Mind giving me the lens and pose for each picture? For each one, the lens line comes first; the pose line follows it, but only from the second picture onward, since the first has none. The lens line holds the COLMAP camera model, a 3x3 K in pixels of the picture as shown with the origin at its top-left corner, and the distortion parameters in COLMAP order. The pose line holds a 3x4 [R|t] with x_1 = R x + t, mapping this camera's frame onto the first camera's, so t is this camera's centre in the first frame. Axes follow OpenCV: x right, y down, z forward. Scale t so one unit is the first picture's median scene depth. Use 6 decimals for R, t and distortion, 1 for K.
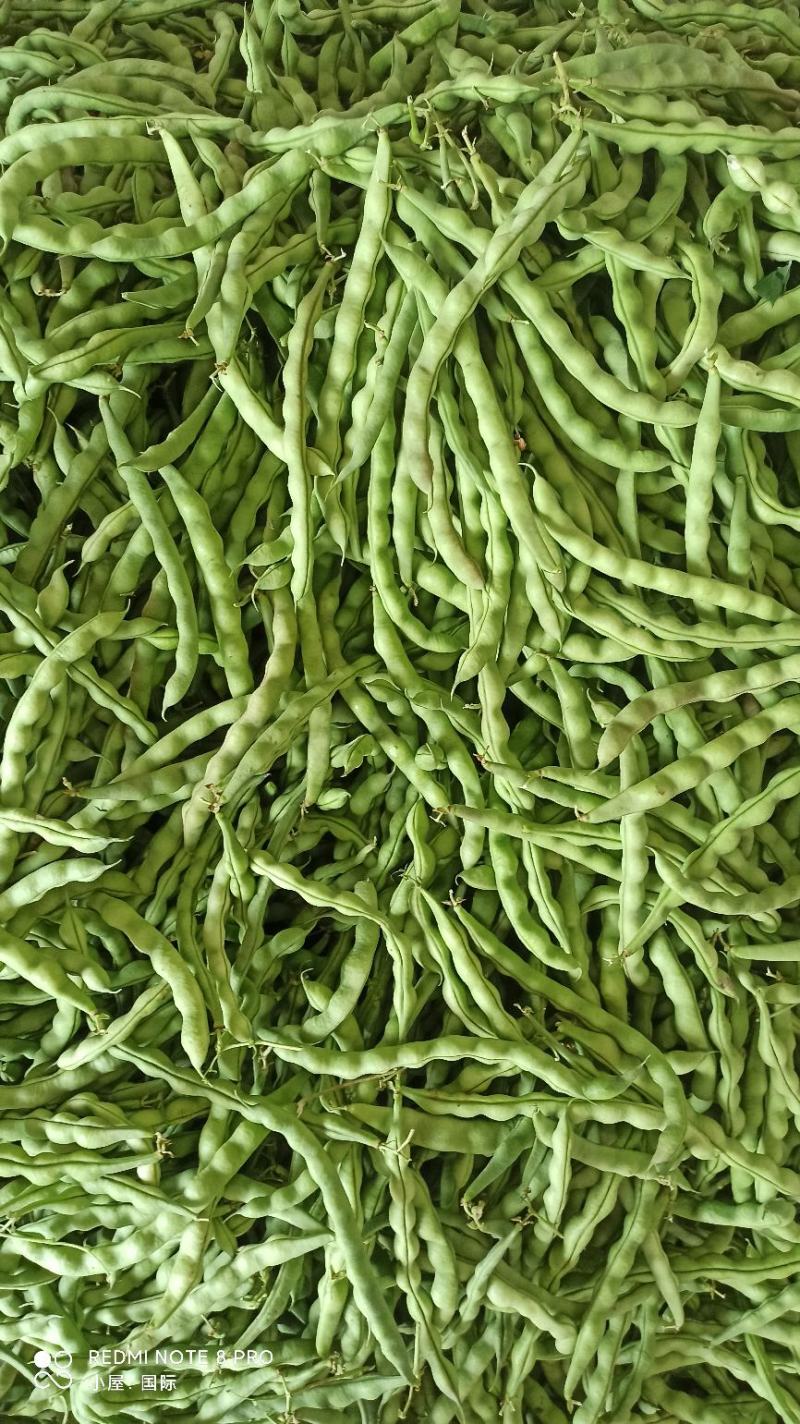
lens RADIAL K [[1046.9, 0, 400.0], [0, 1046.9, 712.0], [0, 0, 1]] dist [0.035314, -0.001324]
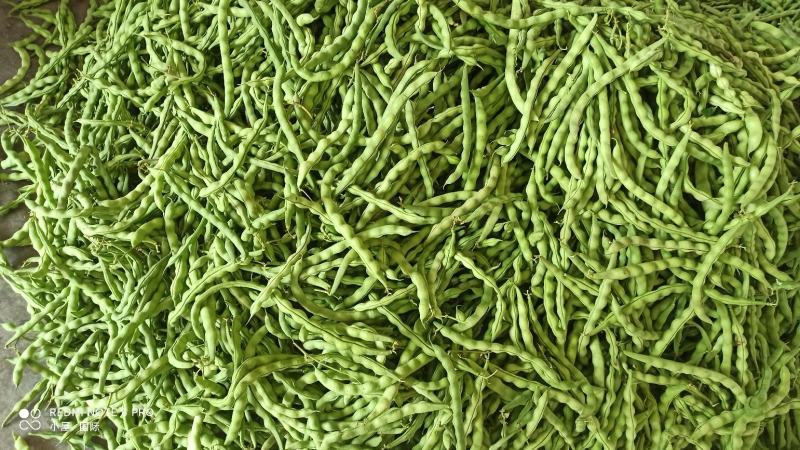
lens RADIAL K [[588.1, 0, 400.0], [0, 588.1, 225.0], [0, 0, 1]] dist [0.035314, -0.001324]
pose [[0.944046, 0.325269, 0.054565, -0.380608], [-0.313542, 0.936425, -0.157480, 0.354676], [-0.102319, 0.131560, 0.986014, -0.388544]]
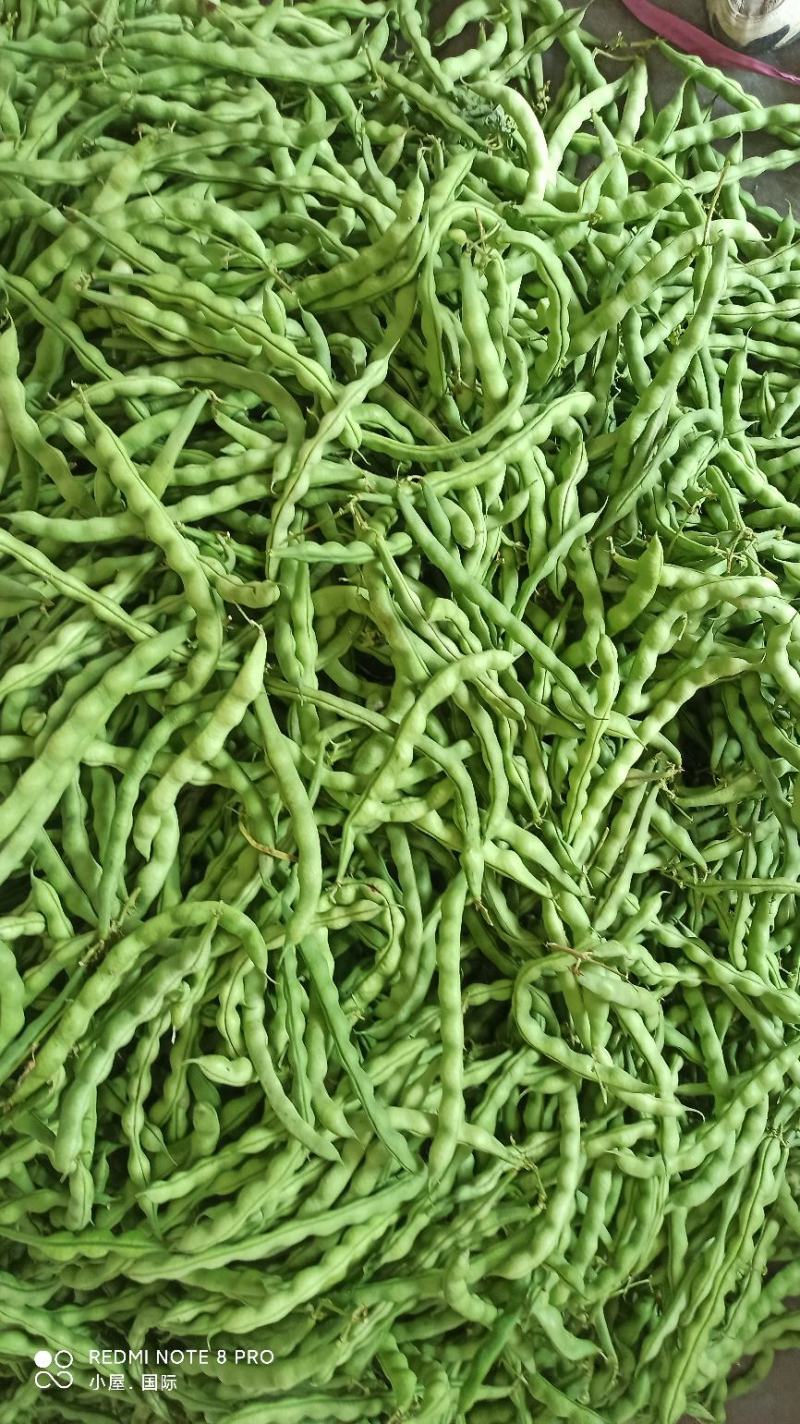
lens RADIAL K [[1046.9, 0, 400.0], [0, 1046.9, 712.0], [0, 0, 1]] dist [0.035314, -0.001324]
pose [[-0.917282, -0.363612, 0.162421, -0.897651], [0.377151, -0.924132, 0.061127, 0.036174], [0.127872, 0.117328, 0.984826, -0.008318]]
